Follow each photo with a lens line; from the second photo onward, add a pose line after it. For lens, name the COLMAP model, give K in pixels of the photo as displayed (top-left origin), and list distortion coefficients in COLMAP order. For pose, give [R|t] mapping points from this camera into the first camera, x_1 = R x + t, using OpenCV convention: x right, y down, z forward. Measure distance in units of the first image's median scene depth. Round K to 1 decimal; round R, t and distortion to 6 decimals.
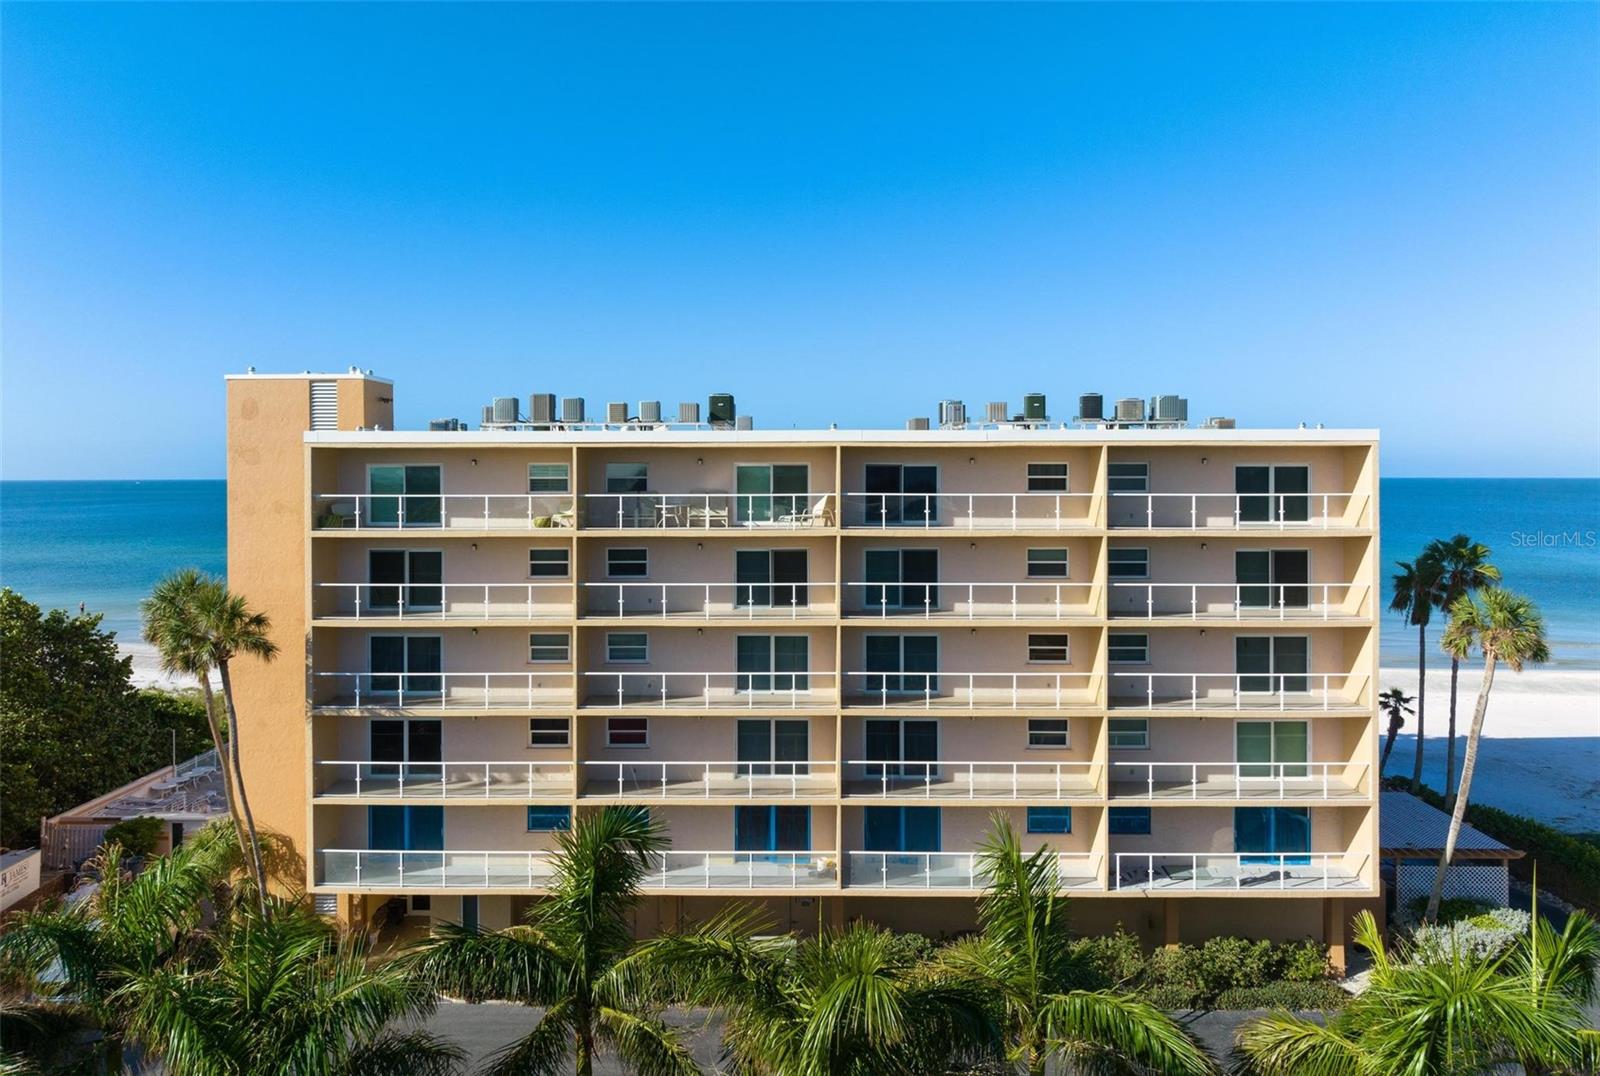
lens RADIAL K [[1111.7, 0, 794.6], [0, 1111.7, 479.3], [0, 0, 1]] dist [0.000054, 0.008063]
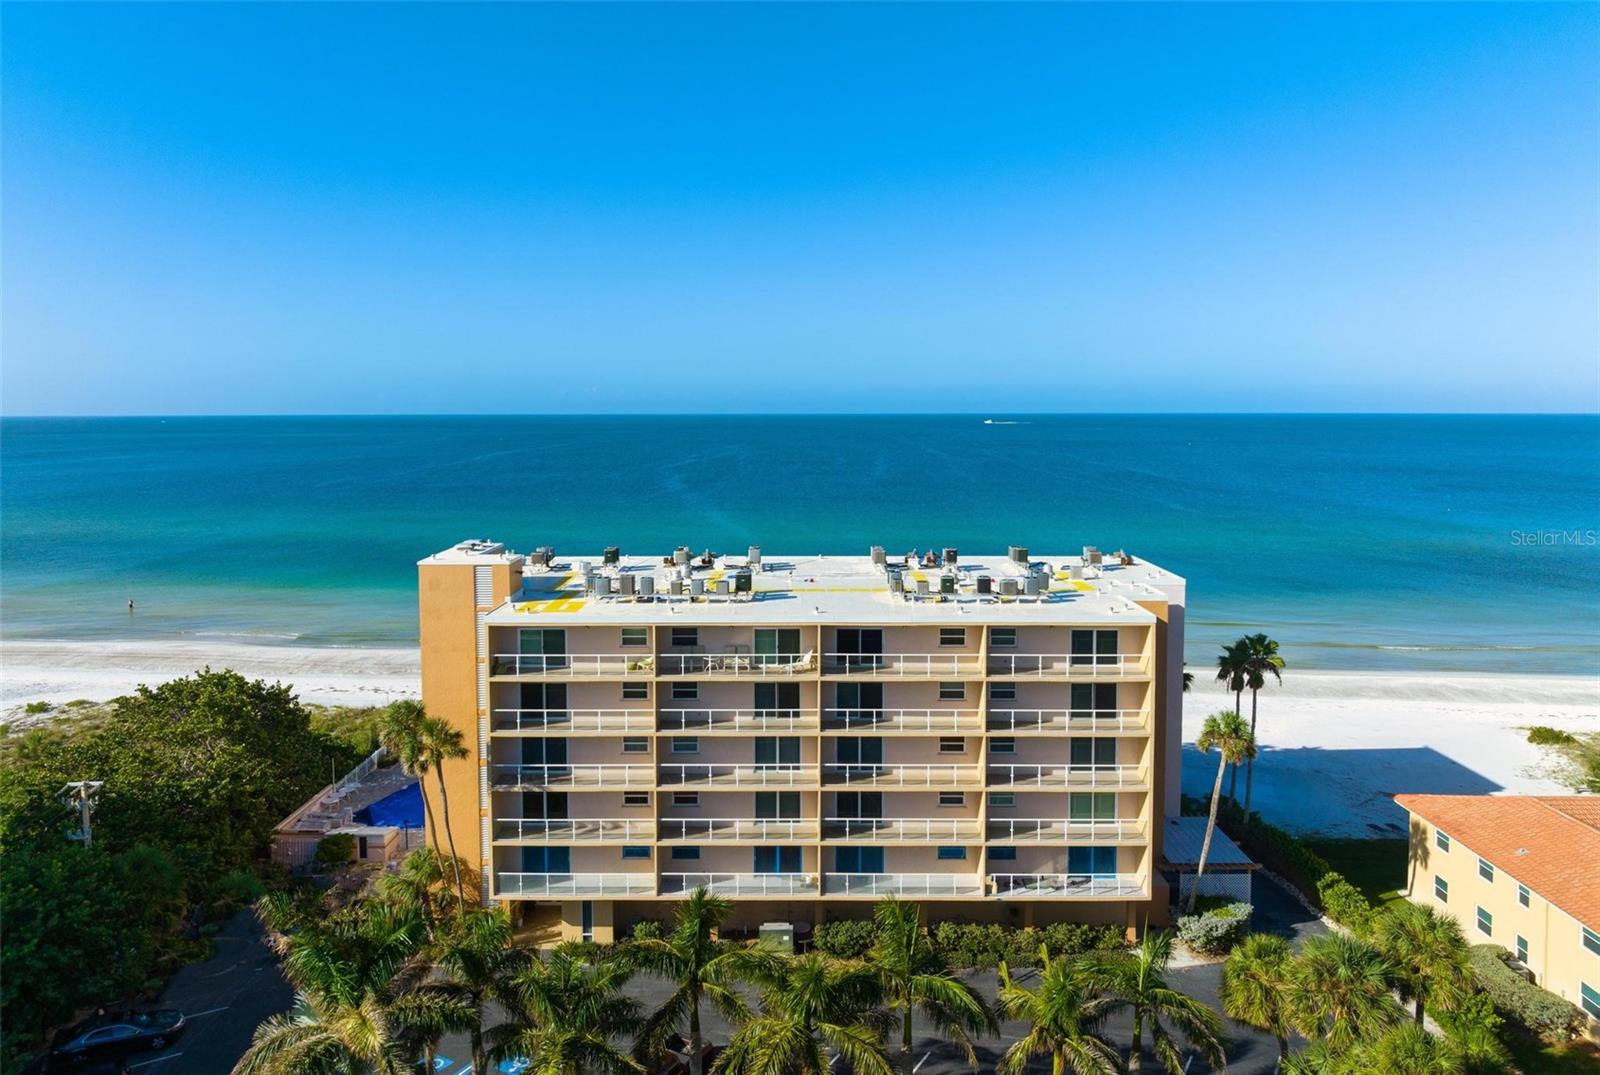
lens RADIAL K [[1132.6, 0, 796.4], [0, 1132.6, 463.2], [0, 0, 1]] dist [-0.005469, 0.000202]
pose [[0.999969, 0.000230, 0.007926, -0.005999], [-0.000638, 0.998672, 0.051522, -0.338298], [-0.007904, -0.051526, 0.998640, -0.597652]]
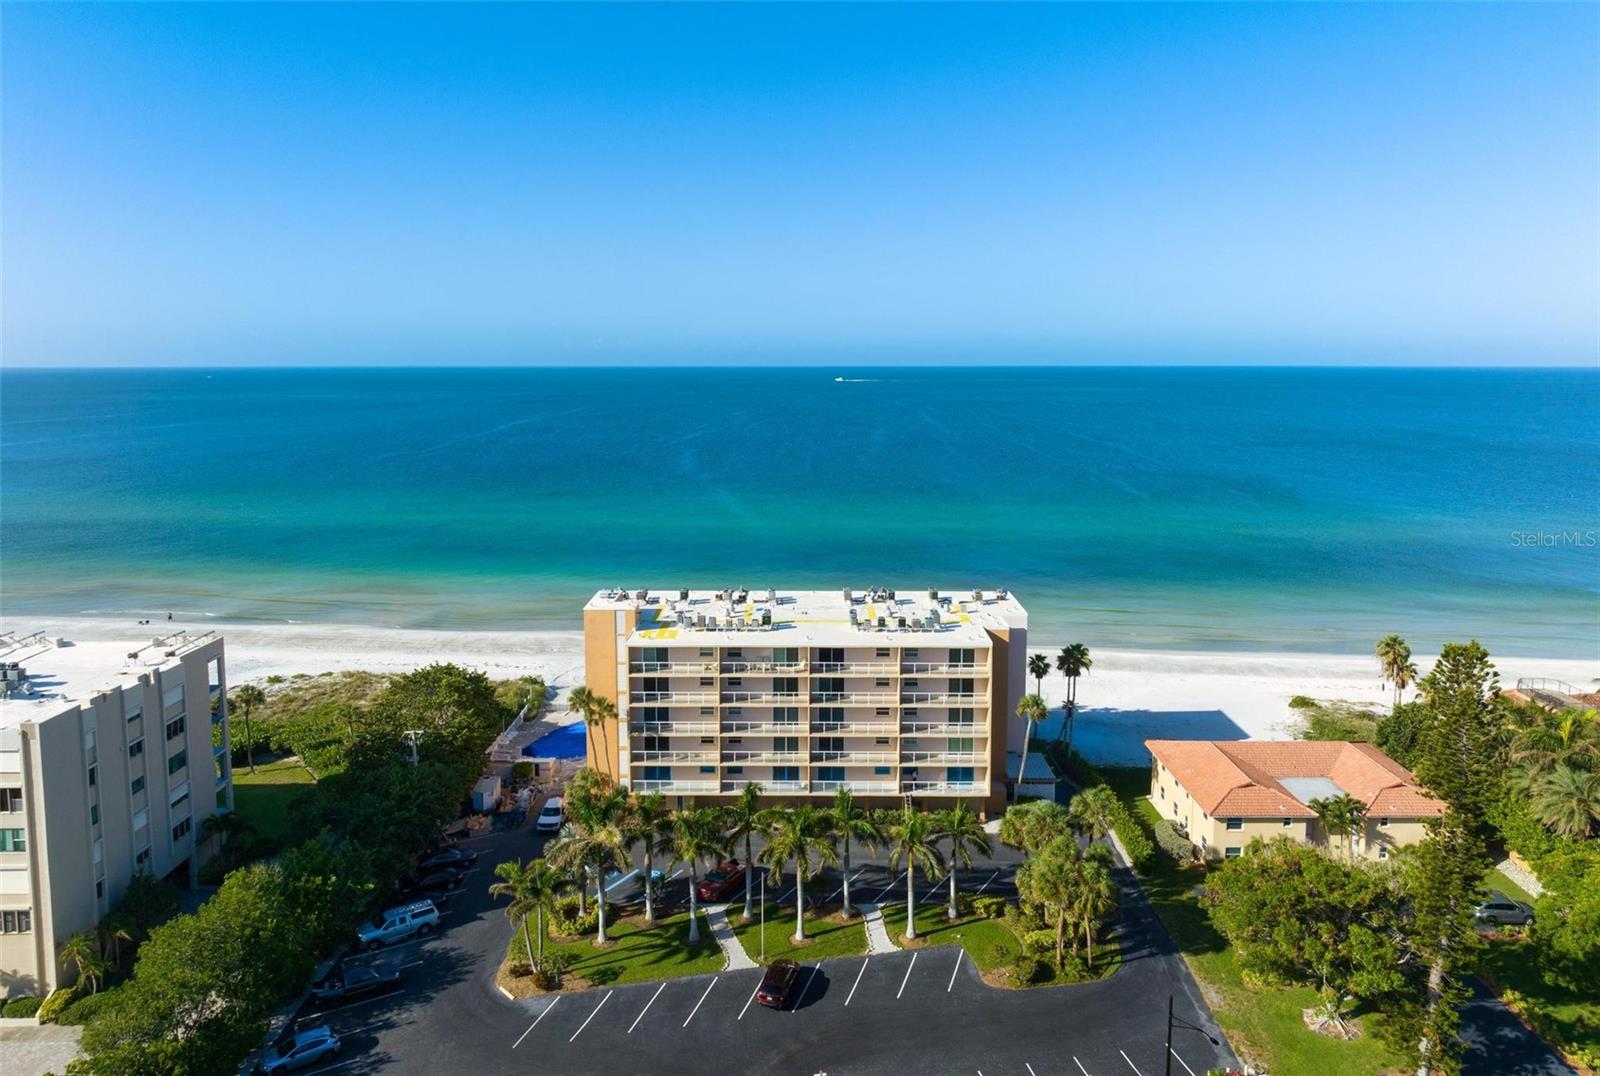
lens RADIAL K [[1111.7, 0, 794.6], [0, 1111.7, 479.3], [0, 0, 1]] dist [0.000054, 0.008063]
pose [[0.999998, 0.001154, 0.001456, -0.002463], [-0.001300, 0.994525, 0.104495, -0.754842], [-0.001327, -0.104497, 0.994524, -1.812176]]
